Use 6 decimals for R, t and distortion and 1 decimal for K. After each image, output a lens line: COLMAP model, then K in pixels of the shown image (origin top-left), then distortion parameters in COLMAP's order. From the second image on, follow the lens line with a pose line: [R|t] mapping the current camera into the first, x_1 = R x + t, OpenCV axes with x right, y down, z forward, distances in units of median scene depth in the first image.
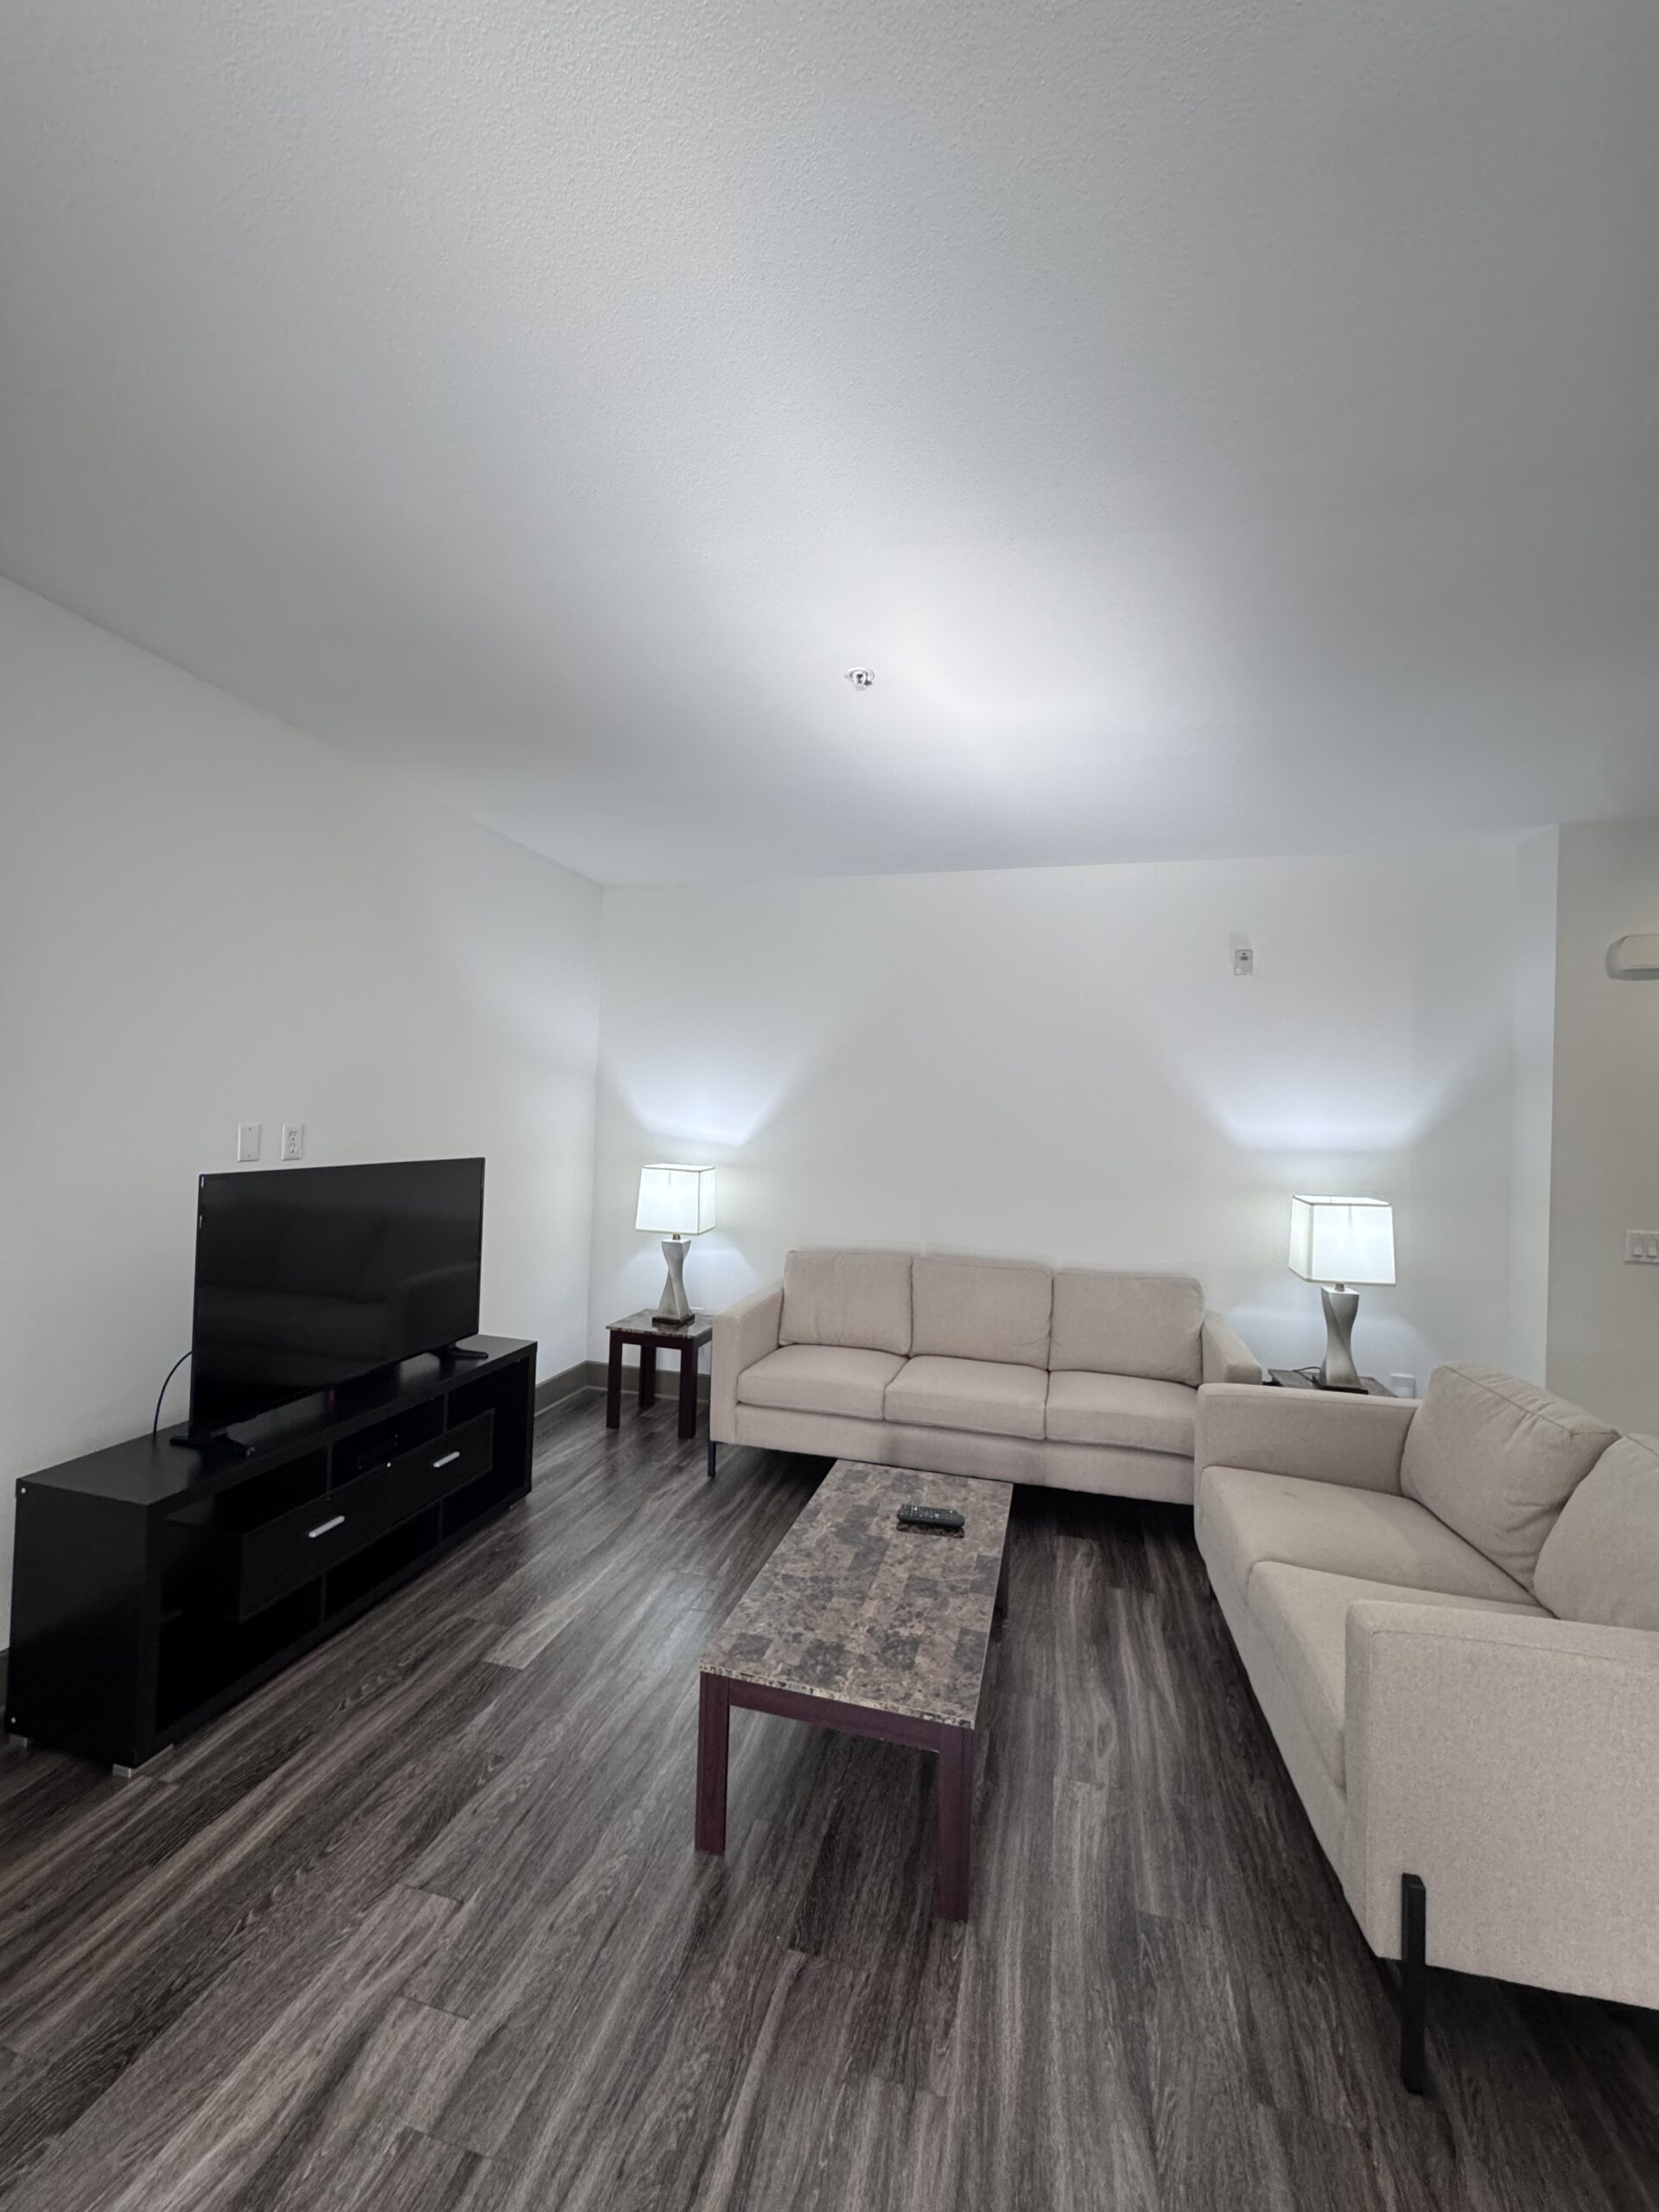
lens RADIAL K [[877.6, 0, 829.5], [0, 877.6, 1106.0], [0, 0, 1]] dist [-0.002760, -0.000186]
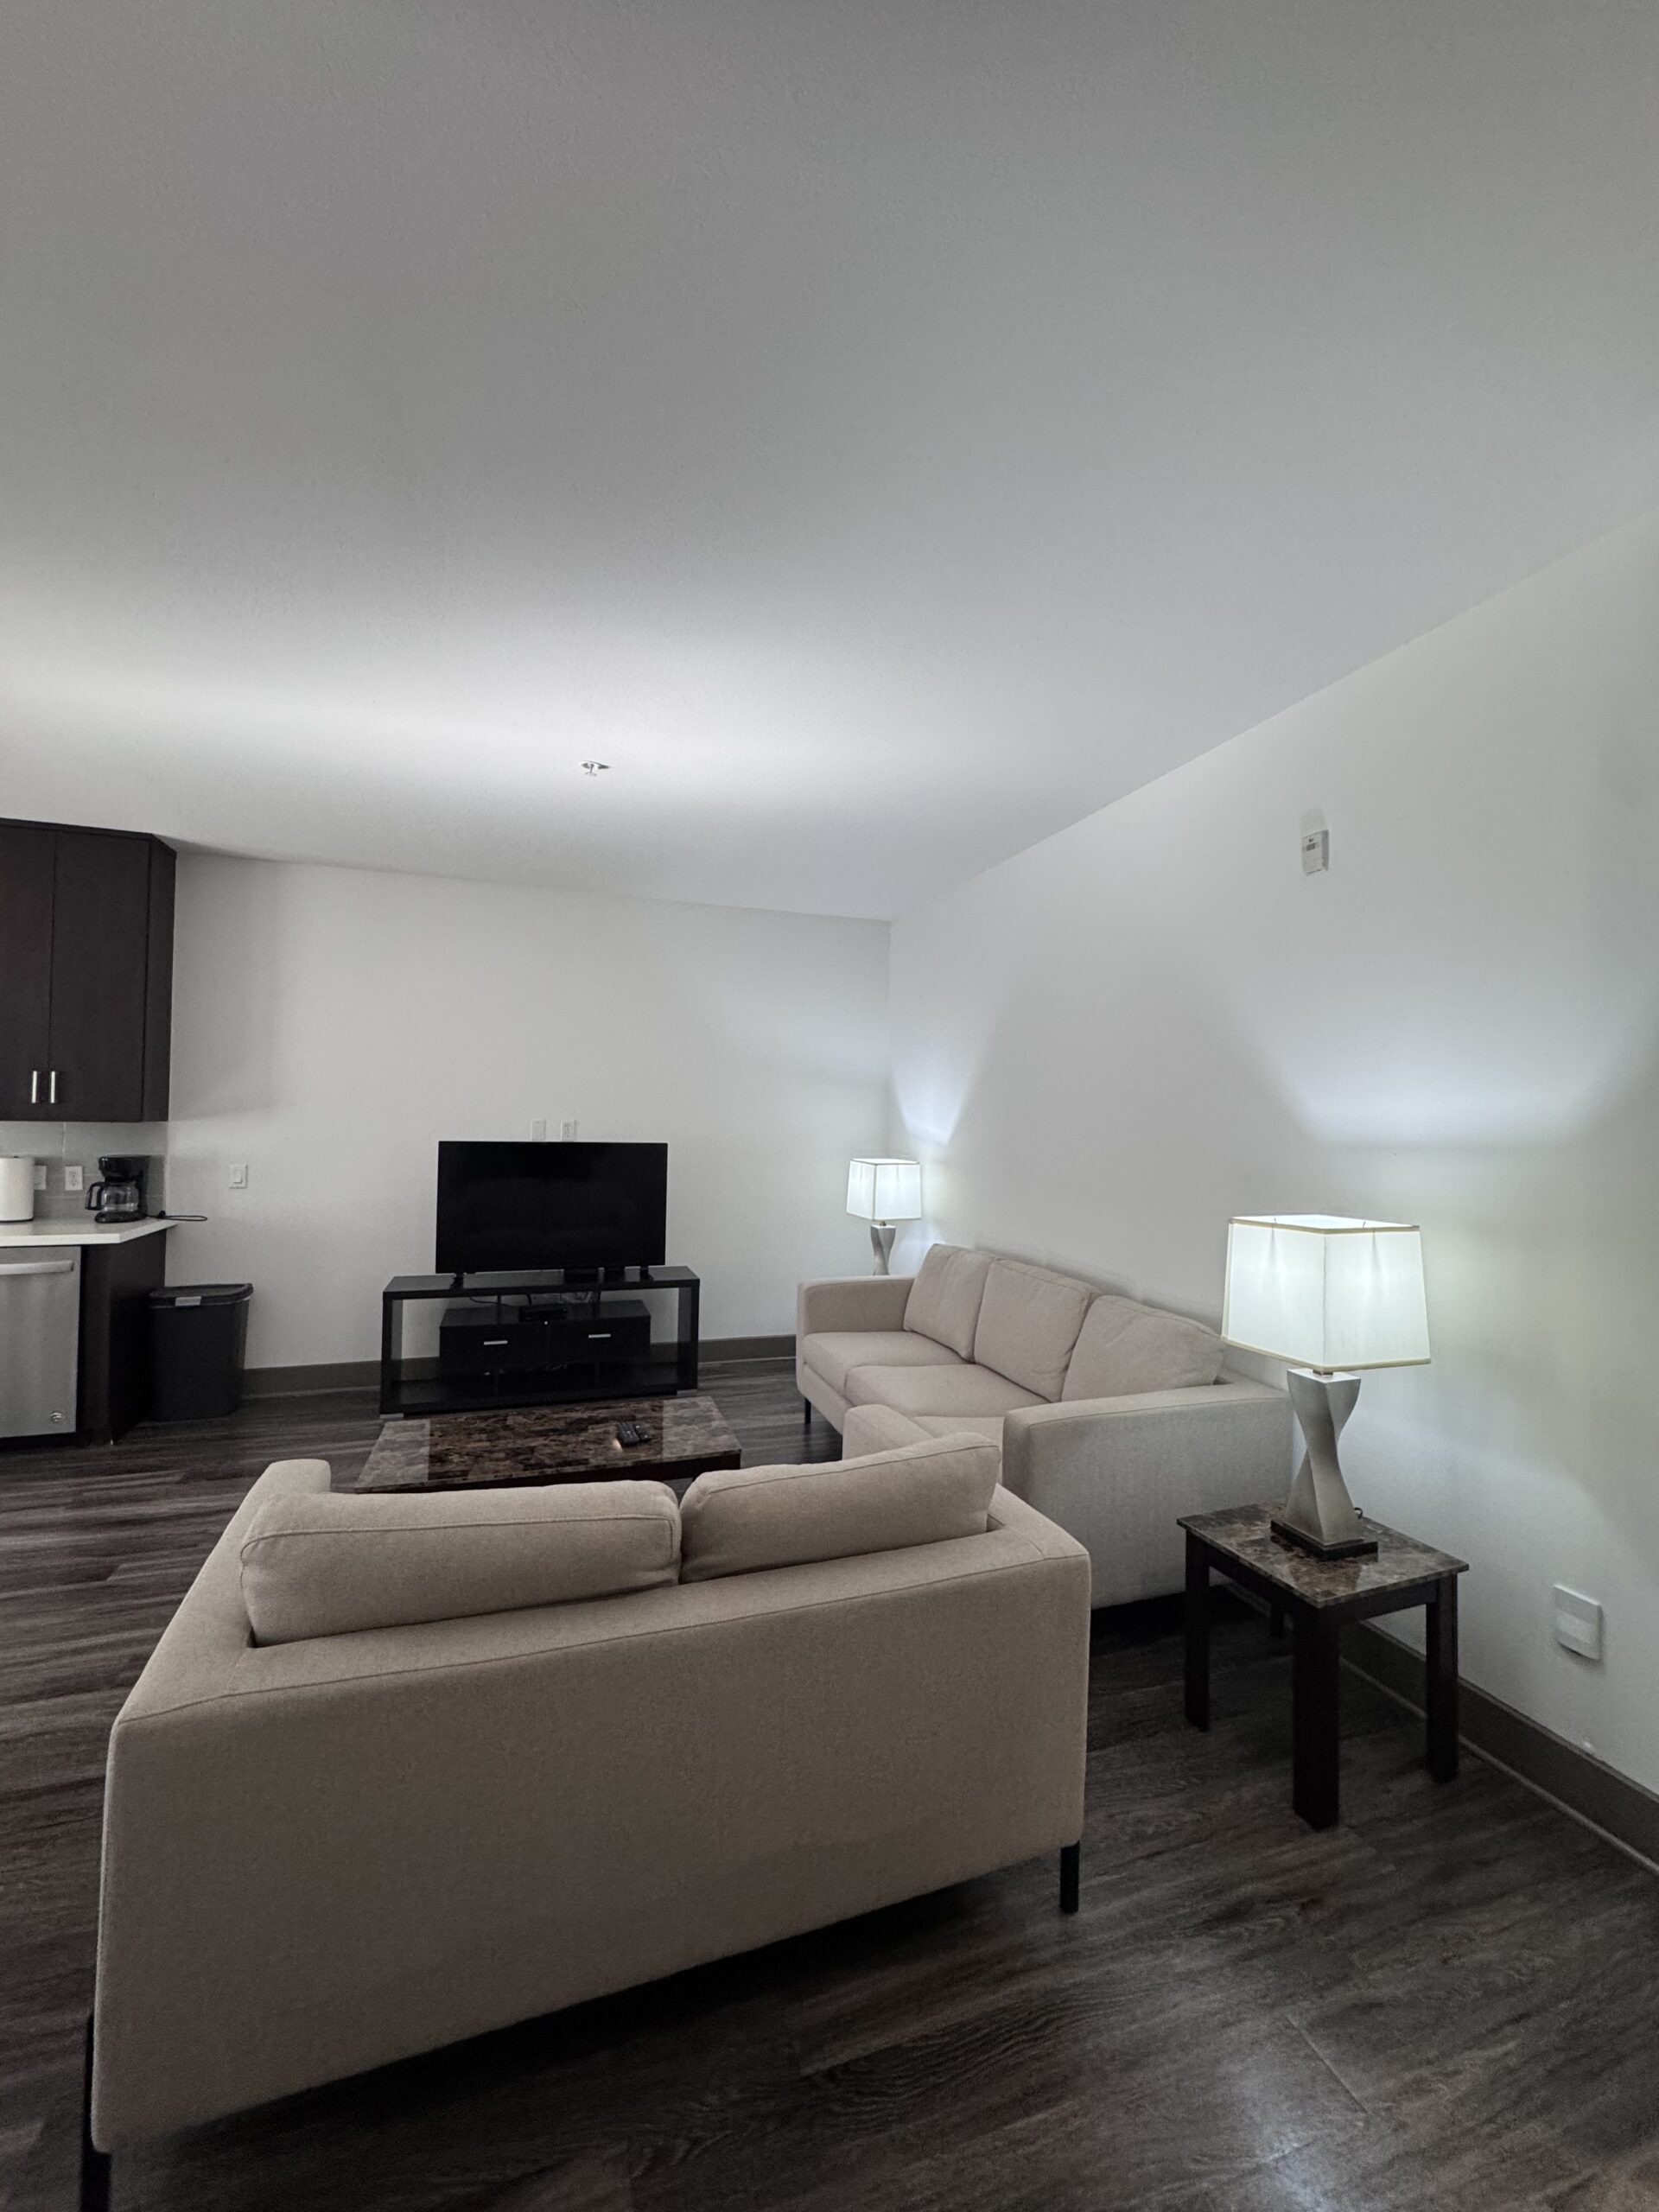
lens RADIAL K [[877.6, 0, 829.5], [0, 877.6, 1106.0], [0, 0, 1]] dist [-0.002760, -0.000186]
pose [[0.556051, -0.033695, -0.830465, 1.338973], [0.005875, 0.999312, -0.036612, 0.072197], [0.831128, 0.015479, 0.555866, 0.584354]]
